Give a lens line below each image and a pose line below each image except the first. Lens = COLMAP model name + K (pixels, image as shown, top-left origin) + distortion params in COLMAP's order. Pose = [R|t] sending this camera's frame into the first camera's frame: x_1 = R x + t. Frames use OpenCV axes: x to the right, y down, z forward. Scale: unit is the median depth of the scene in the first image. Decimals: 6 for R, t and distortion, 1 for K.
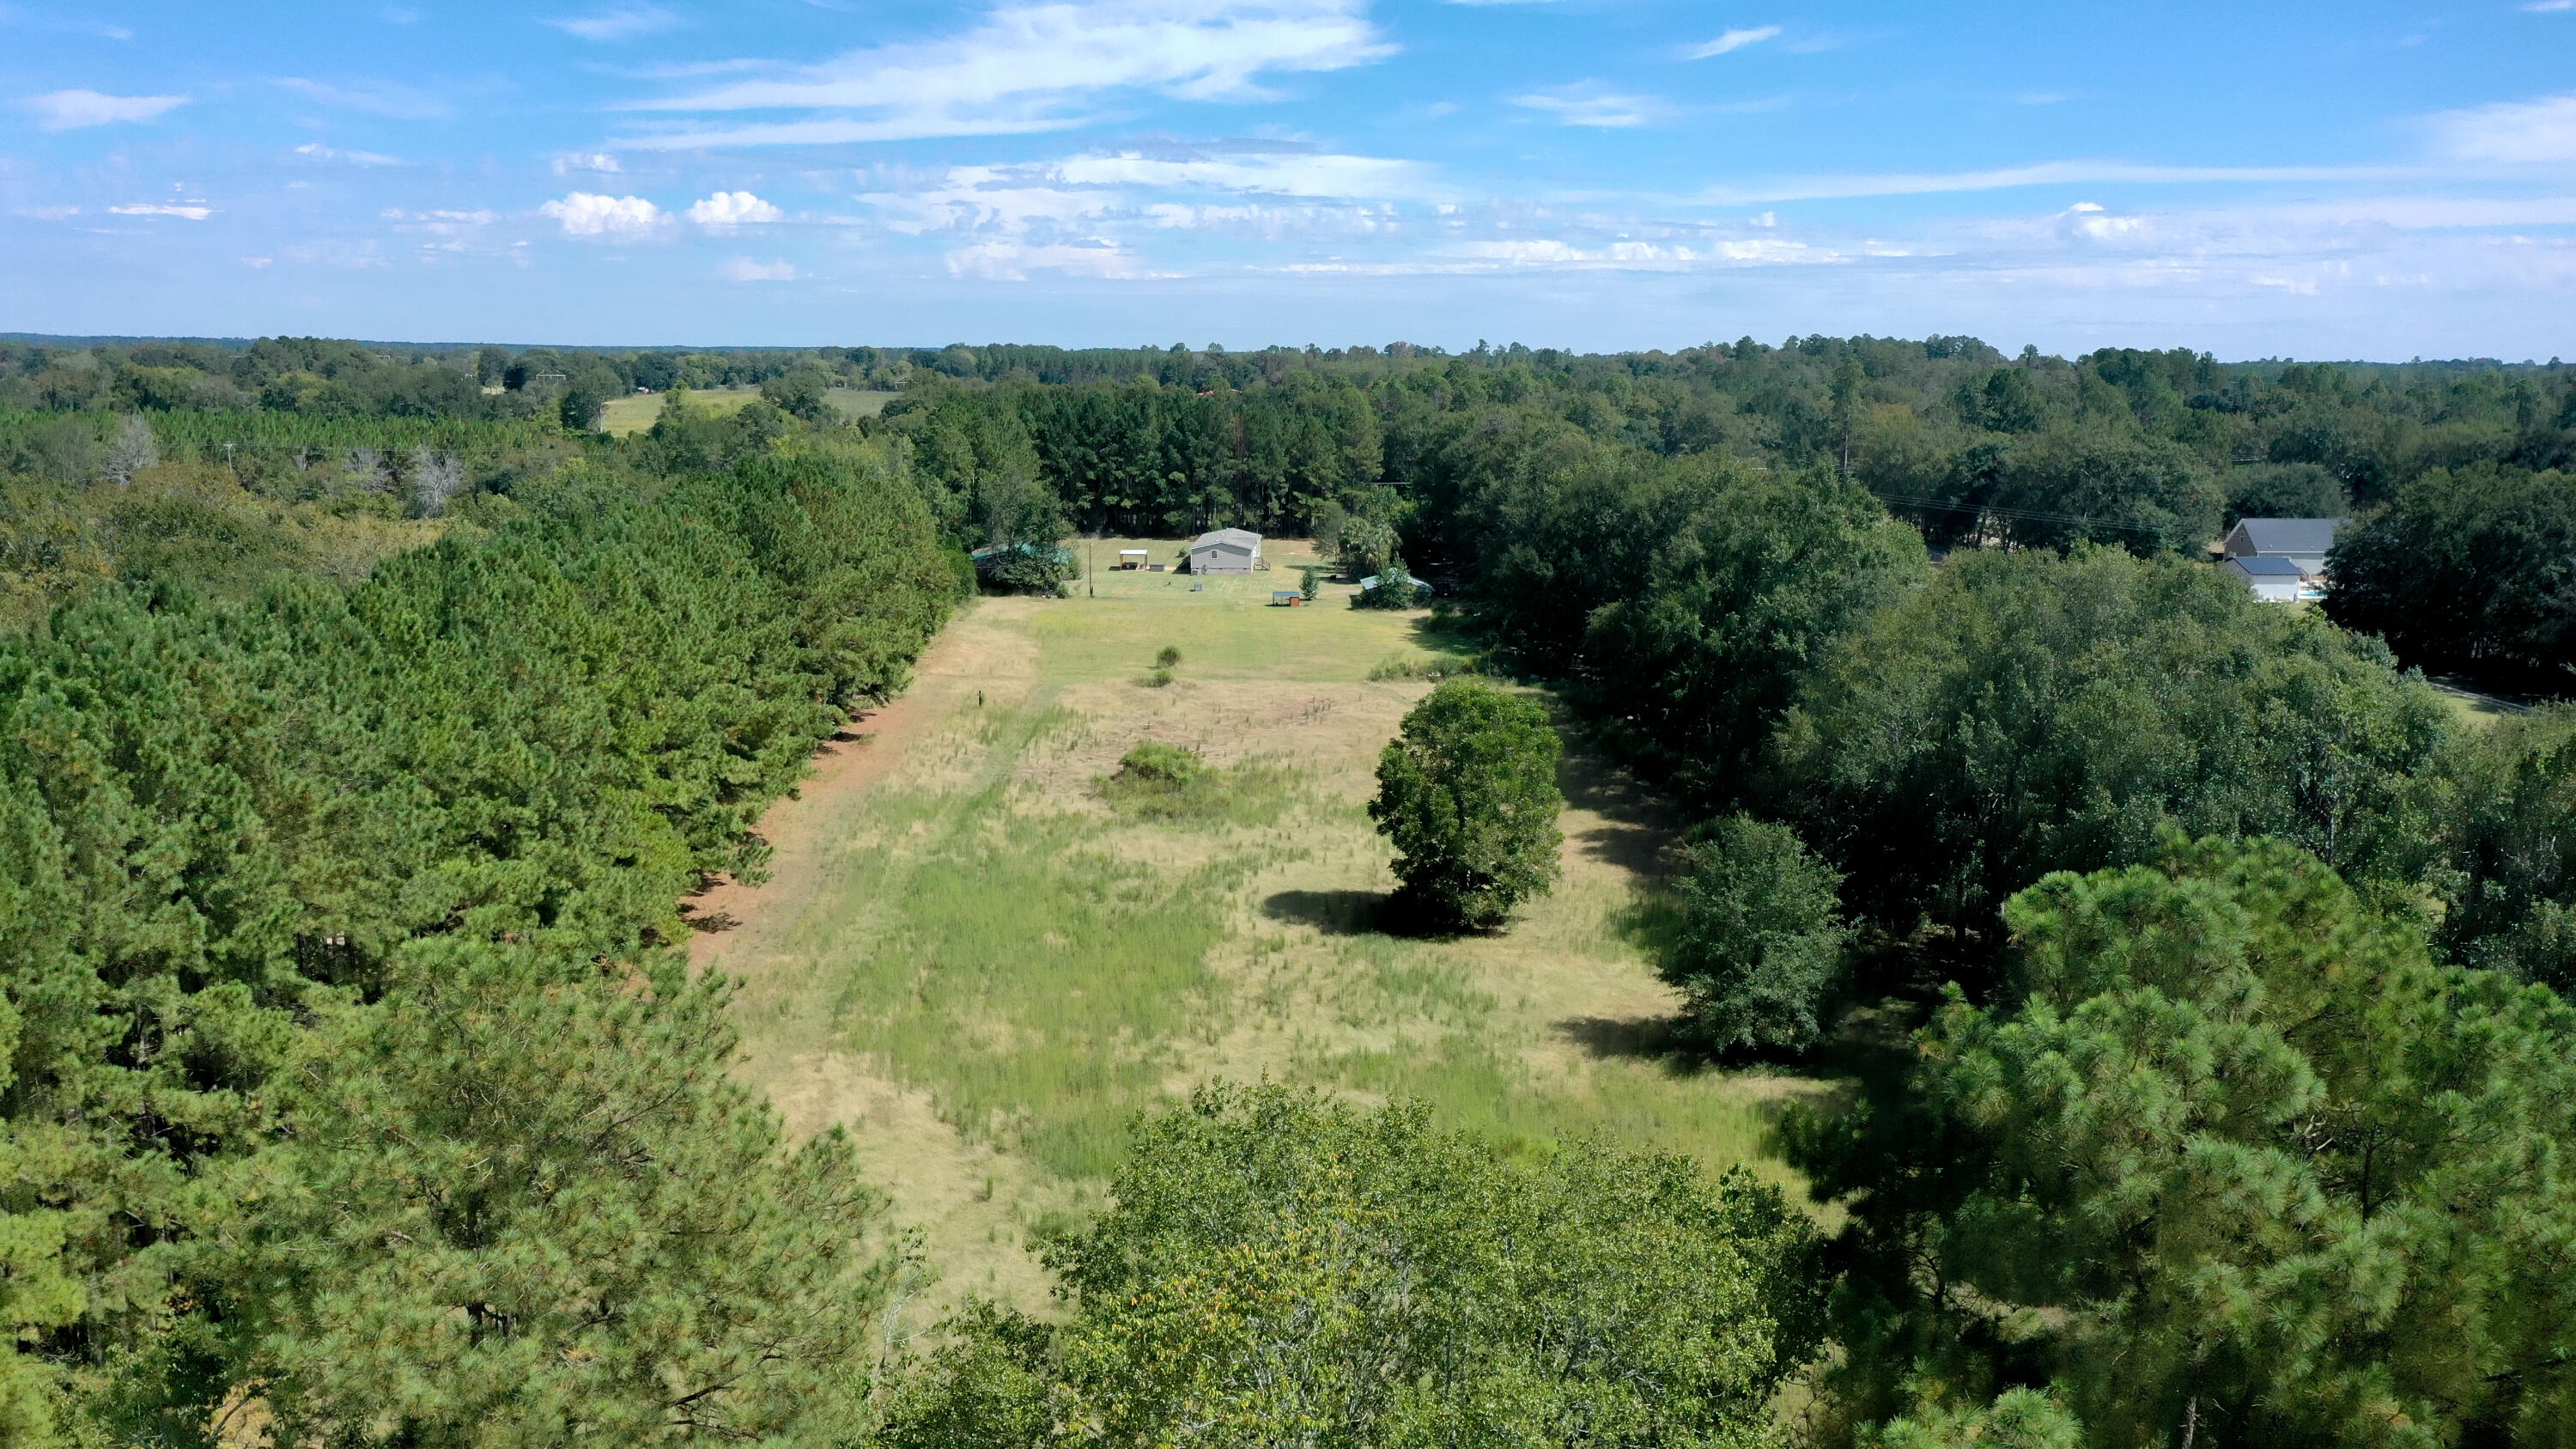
lens RADIAL K [[2047.8, 0, 1288.0], [0, 2047.8, 724.5], [0, 0, 1]] dist [0.022136, -0.003450]
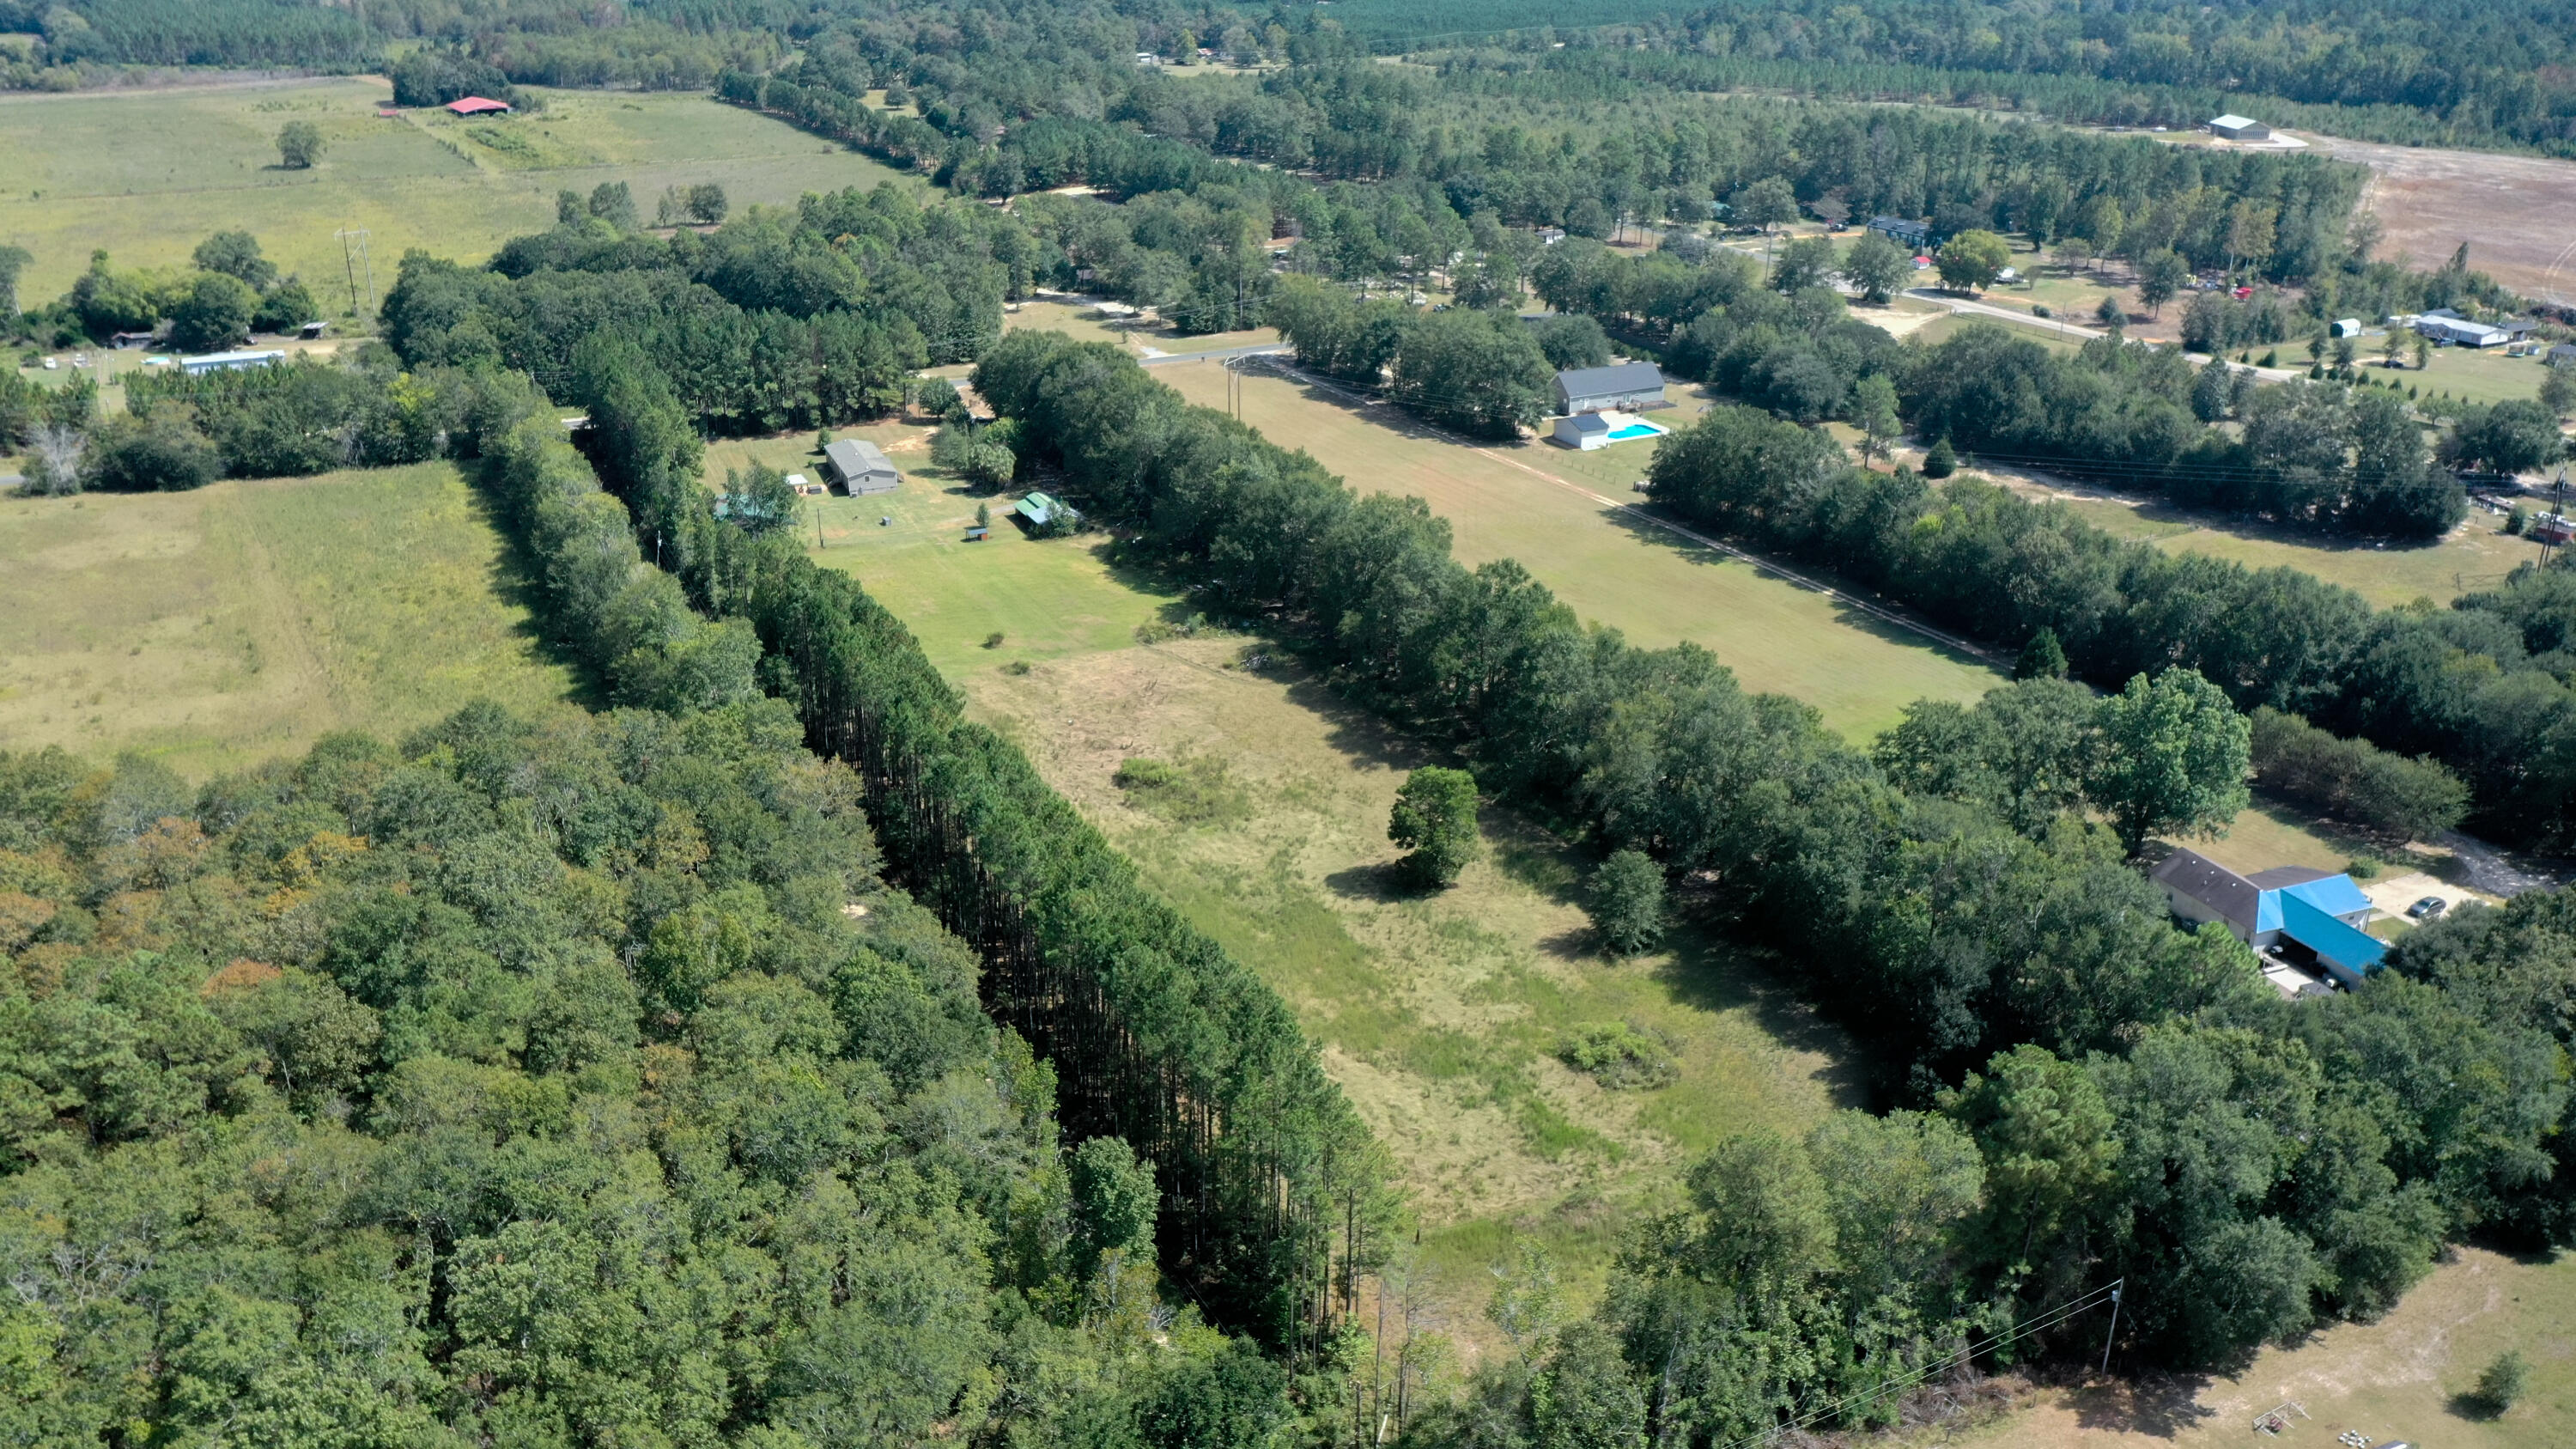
lens RADIAL K [[2047.8, 0, 1288.0], [0, 2047.8, 724.5], [0, 0, 1]] dist [0.022136, -0.003450]
pose [[0.911759, -0.161280, 0.377735, -0.319490], [0.078979, 0.971360, 0.224102, -0.210546], [-0.403060, -0.174494, 0.898384, -0.290788]]
